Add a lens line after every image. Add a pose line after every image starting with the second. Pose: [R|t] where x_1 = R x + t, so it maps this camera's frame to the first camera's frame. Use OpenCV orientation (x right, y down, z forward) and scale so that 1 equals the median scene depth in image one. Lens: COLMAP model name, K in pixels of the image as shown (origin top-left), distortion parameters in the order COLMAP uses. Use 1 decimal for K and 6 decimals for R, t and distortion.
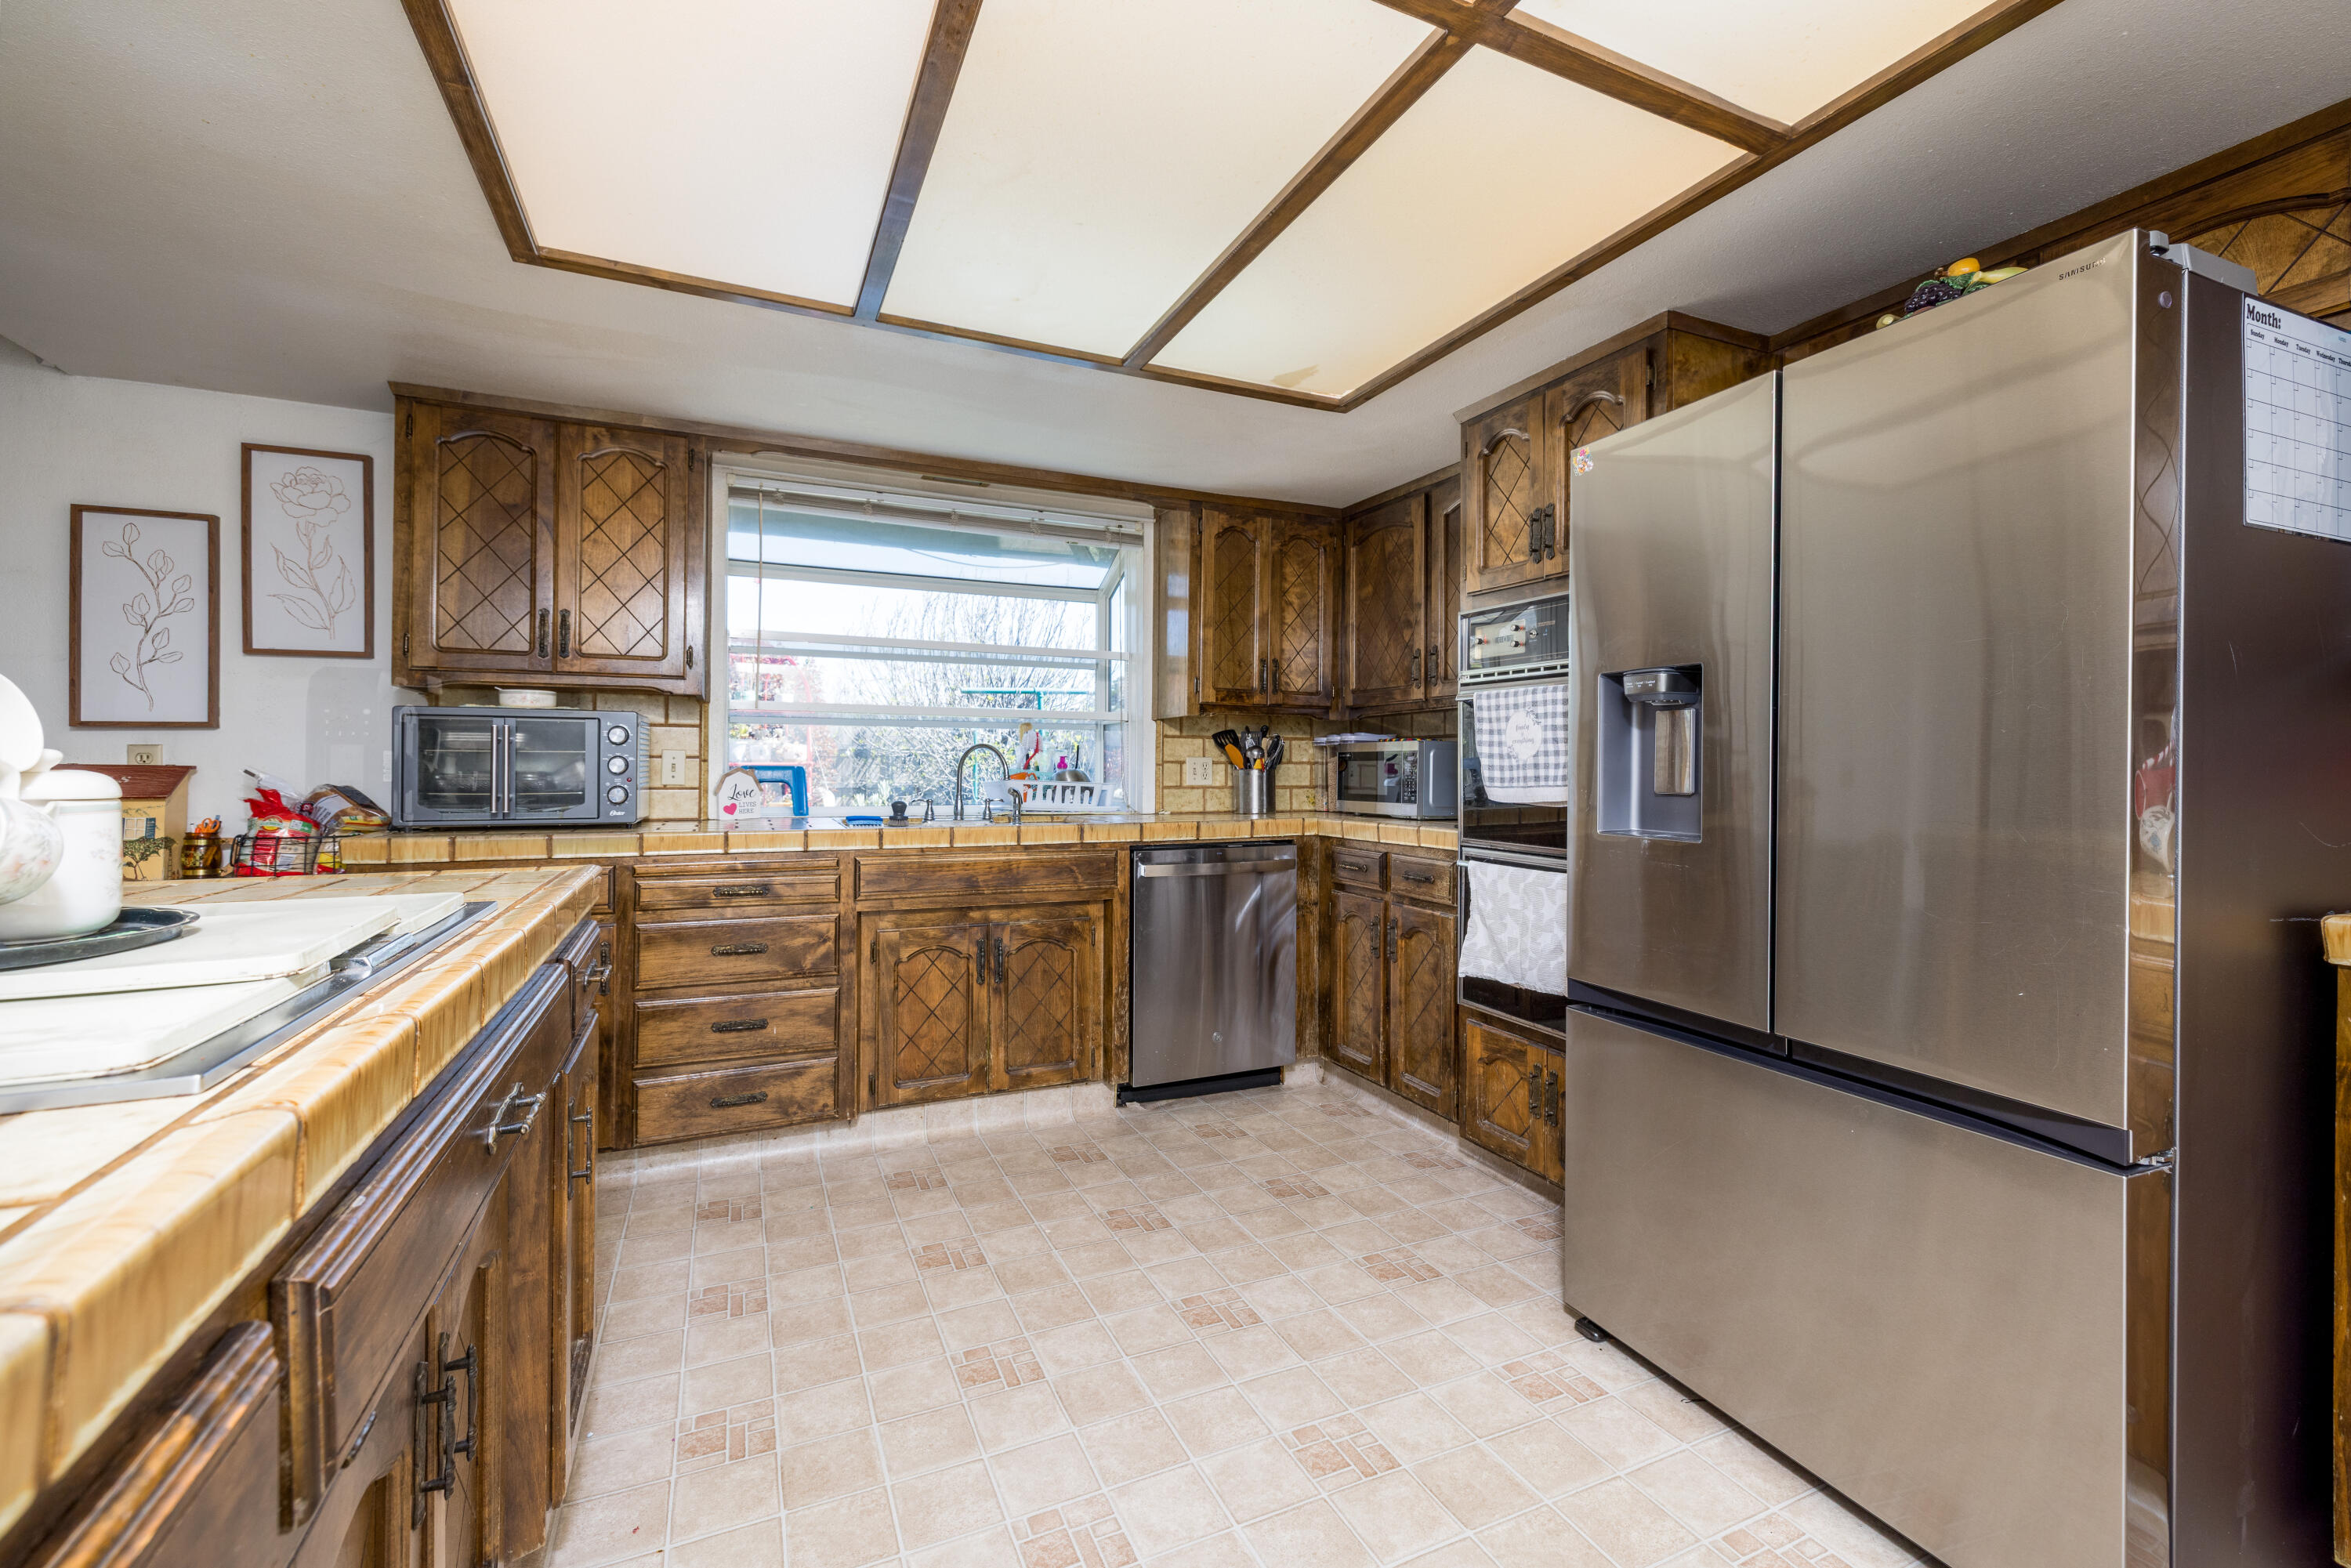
lens RADIAL K [[979.6, 0, 1179.9], [0, 979.6, 769.0], [0, 0, 1]] dist [0.003507, -0.000377]
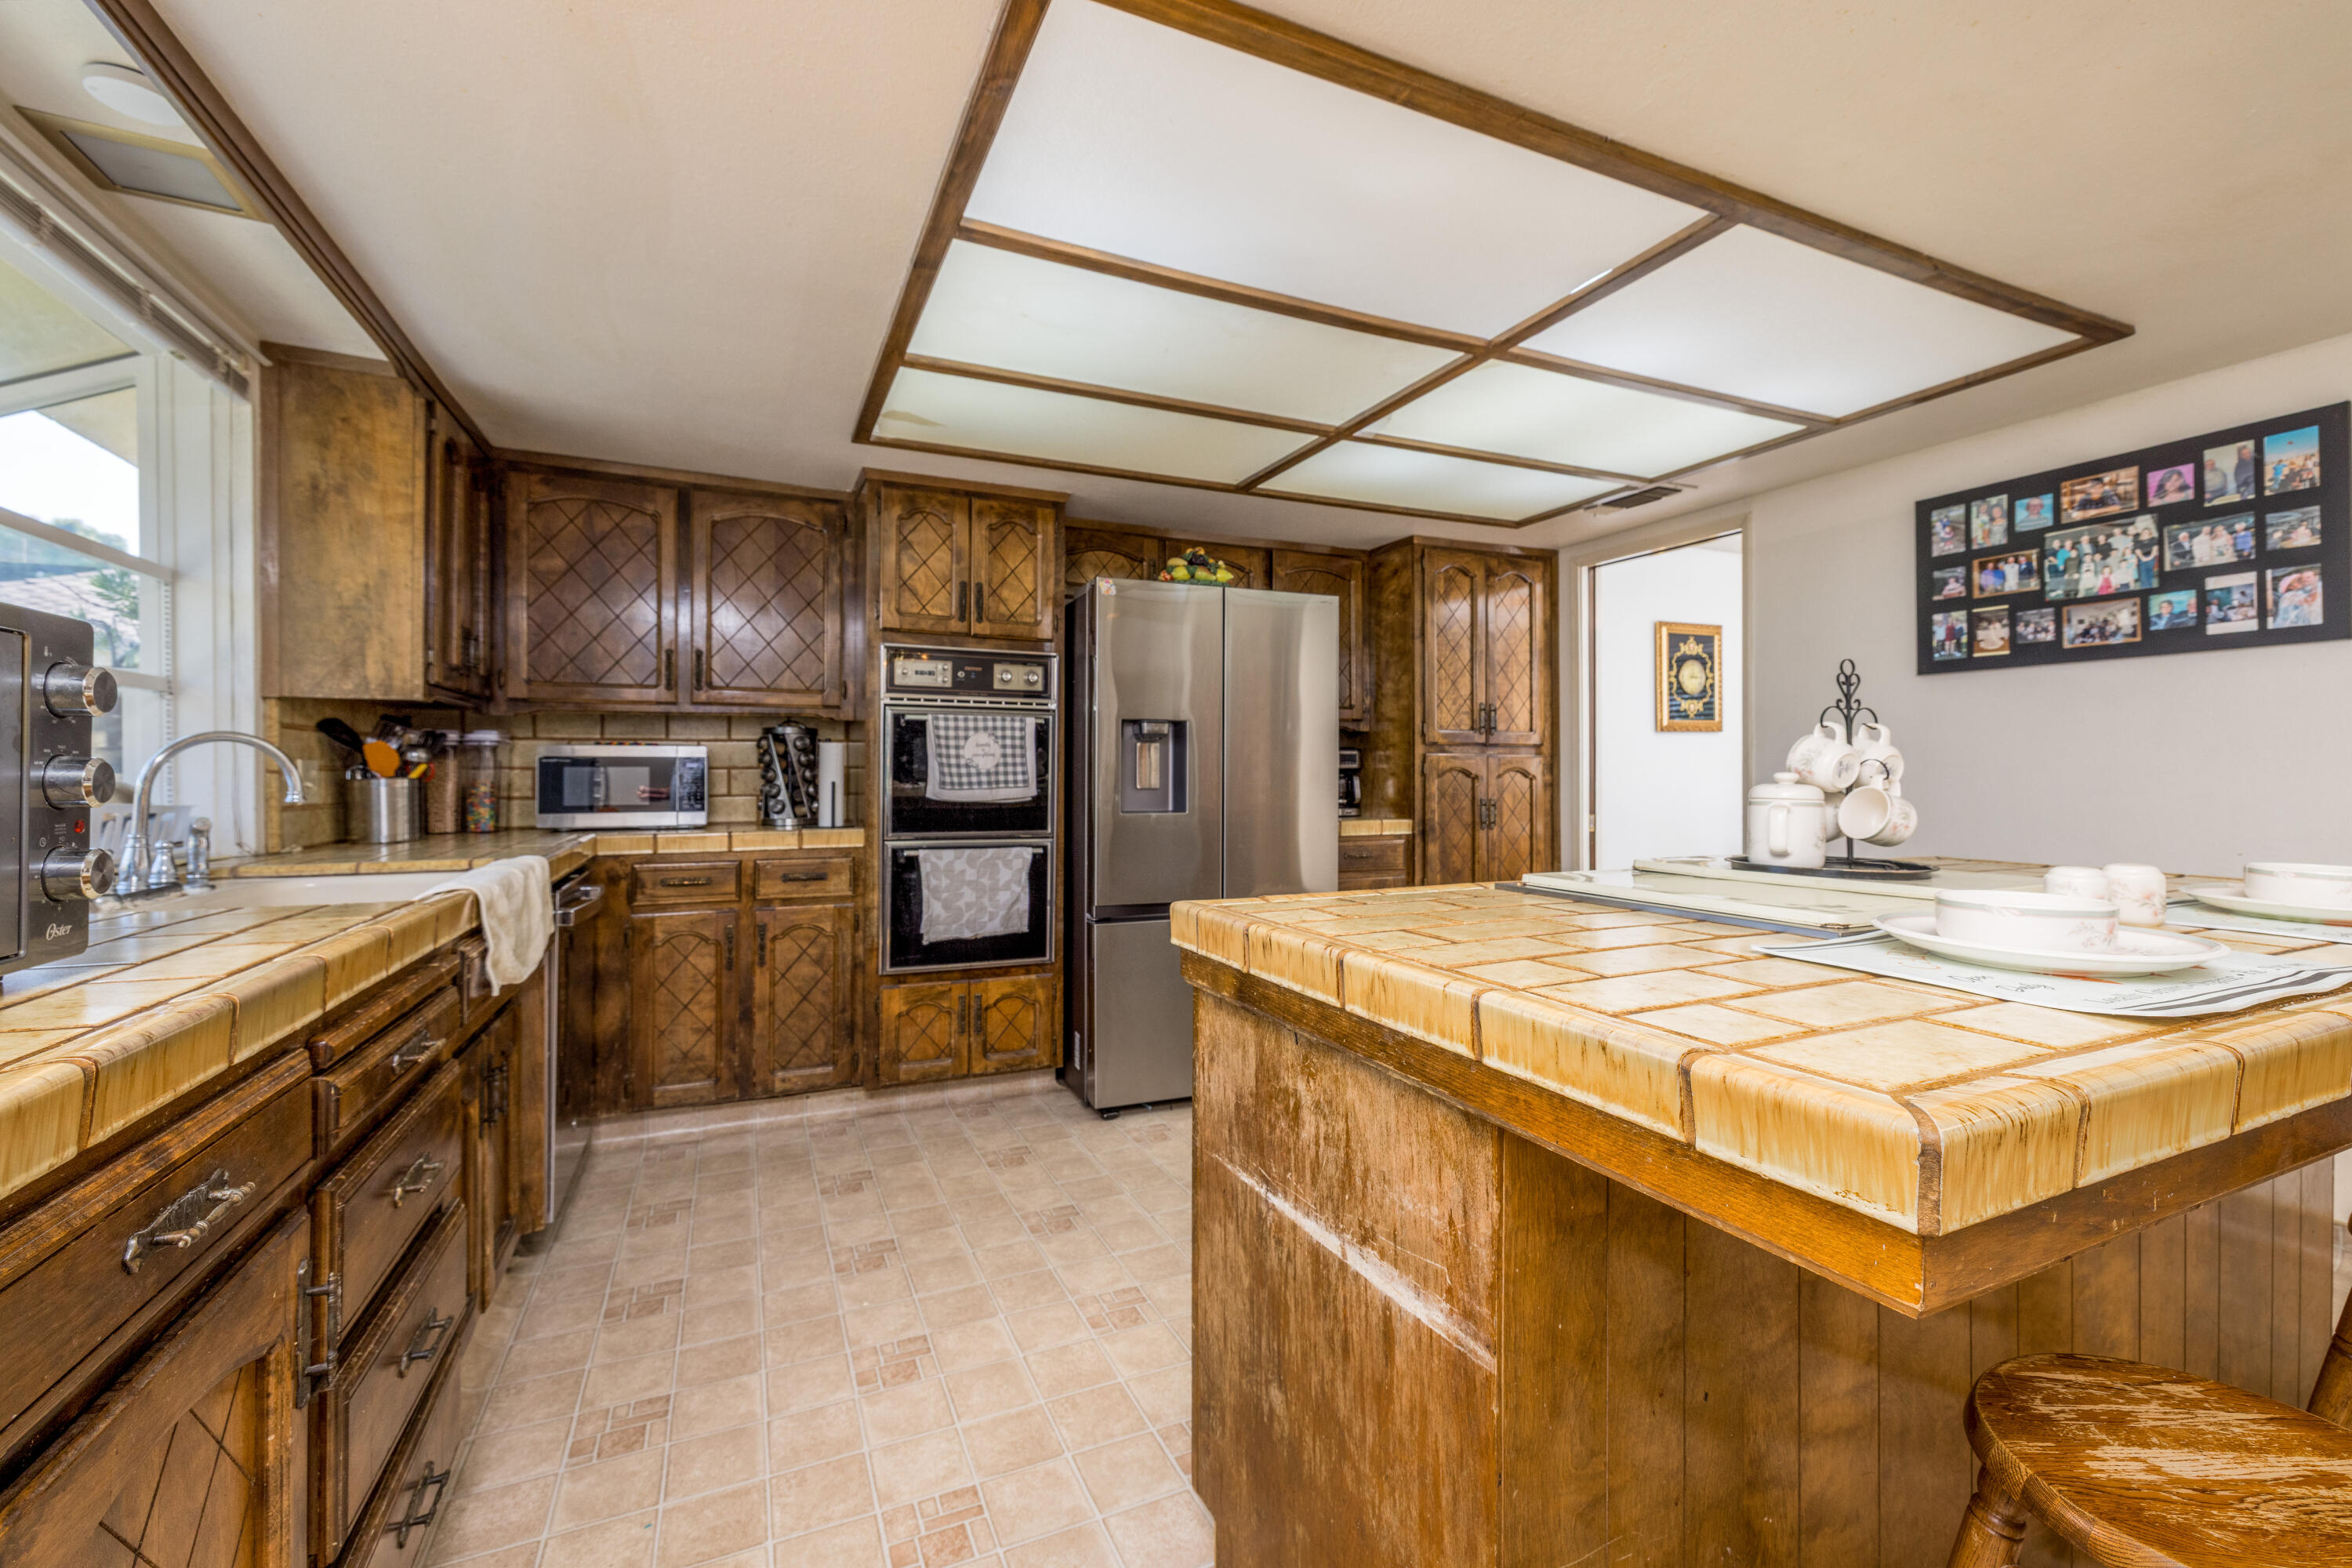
lens RADIAL K [[980.1, 0, 1189.7], [0, 980.1, 775.9], [0, 0, 1]] dist [0.003507, -0.000377]
pose [[0.012563, -0.013987, 0.999823, -0.986140], [0.001294, 0.999902, 0.013972, -0.017682], [-0.999920, 0.001119, 0.012580, 0.679328]]
